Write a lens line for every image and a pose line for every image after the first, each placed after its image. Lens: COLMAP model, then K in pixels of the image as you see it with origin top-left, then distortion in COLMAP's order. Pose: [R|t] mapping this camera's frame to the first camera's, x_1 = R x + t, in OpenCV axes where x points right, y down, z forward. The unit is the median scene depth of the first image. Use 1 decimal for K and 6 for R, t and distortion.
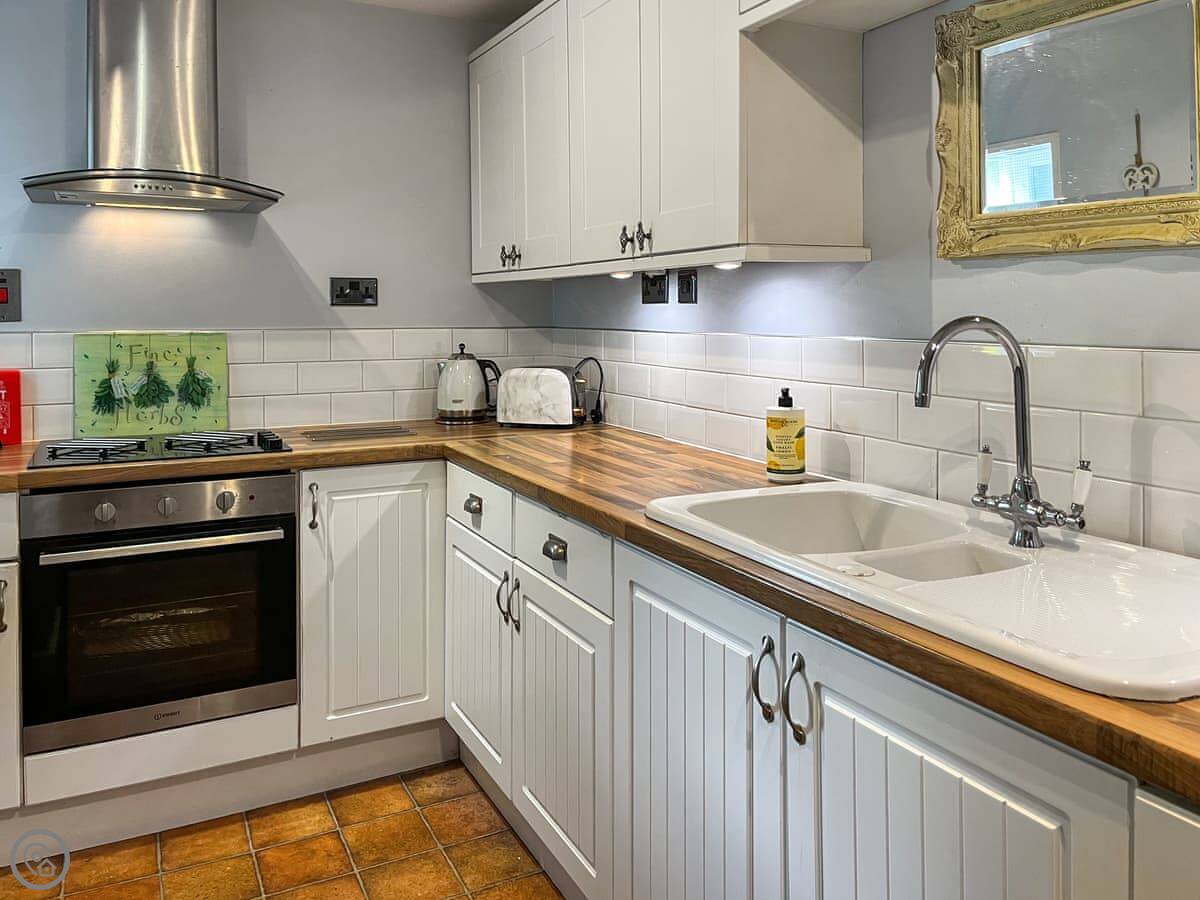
lens RADIAL K [[930.9, 0, 600.0], [0, 930.9, 450.0], [0, 0, 1]] dist [0.091801, -0.162087]
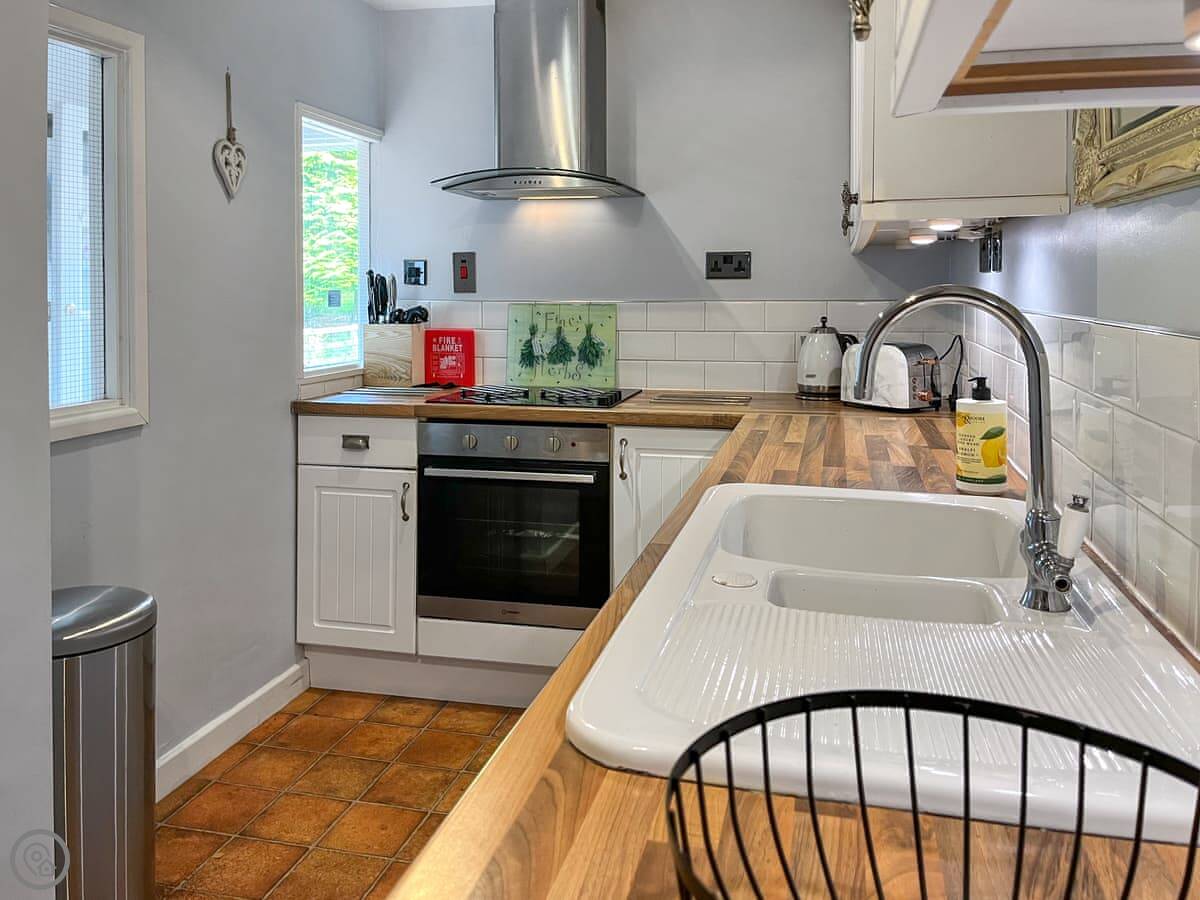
lens RADIAL K [[930.9, 0, 600.0], [0, 930.9, 450.0], [0, 0, 1]] dist [0.091801, -0.162087]
pose [[0.751356, 0.114984, -0.649802, 0.355065], [-0.098125, 0.993223, 0.062293, -0.015795], [0.652561, 0.016957, 0.757547, 0.125270]]
